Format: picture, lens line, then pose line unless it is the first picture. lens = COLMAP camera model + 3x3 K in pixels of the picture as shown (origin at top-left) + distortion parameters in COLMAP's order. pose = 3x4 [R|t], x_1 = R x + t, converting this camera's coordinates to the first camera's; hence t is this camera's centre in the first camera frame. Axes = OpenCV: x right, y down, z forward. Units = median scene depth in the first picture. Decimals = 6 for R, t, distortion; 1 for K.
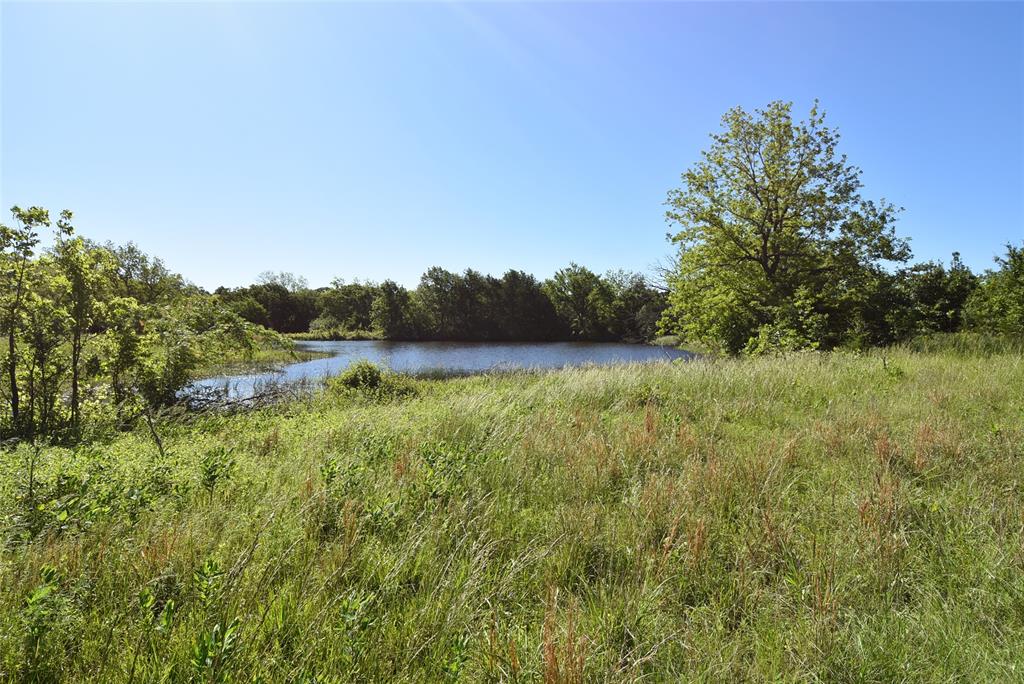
lens RADIAL K [[540.3, 0, 511.1], [0, 540.3, 348.5], [0, 0, 1]] dist [-0.018321, -0.013454]
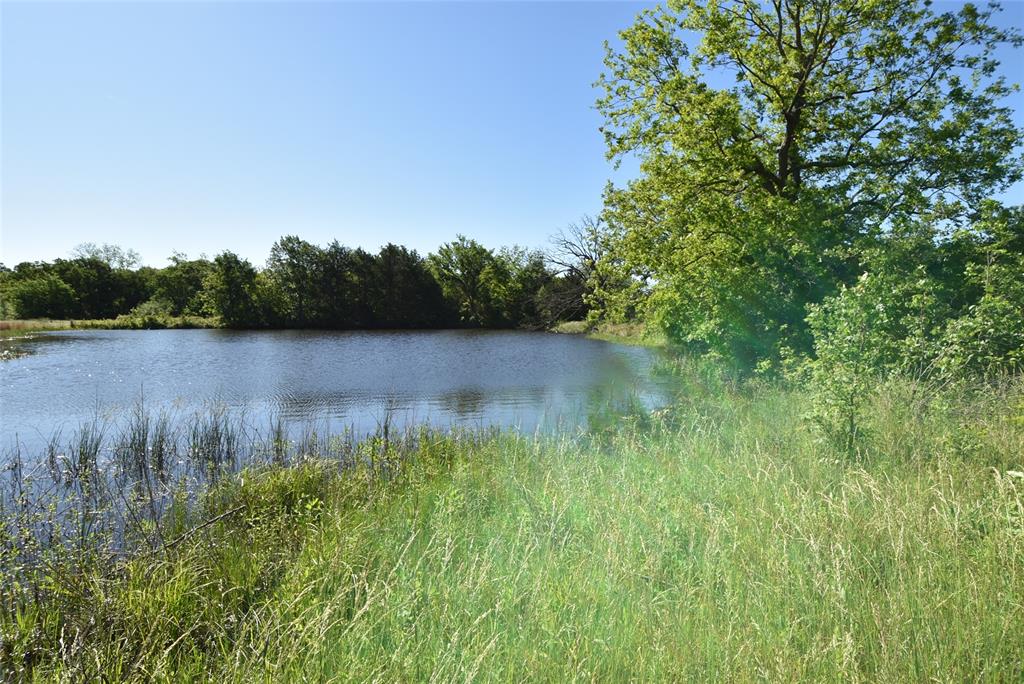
lens RADIAL K [[540.3, 0, 516.9], [0, 540.3, 352.1], [0, 0, 1]] dist [-0.018321, -0.013454]
pose [[0.980261, -0.013591, 0.197239, 0.030312], [0.007515, 0.999475, 0.031520, -0.002135], [-0.197563, -0.029415, 0.979849, 0.146305]]
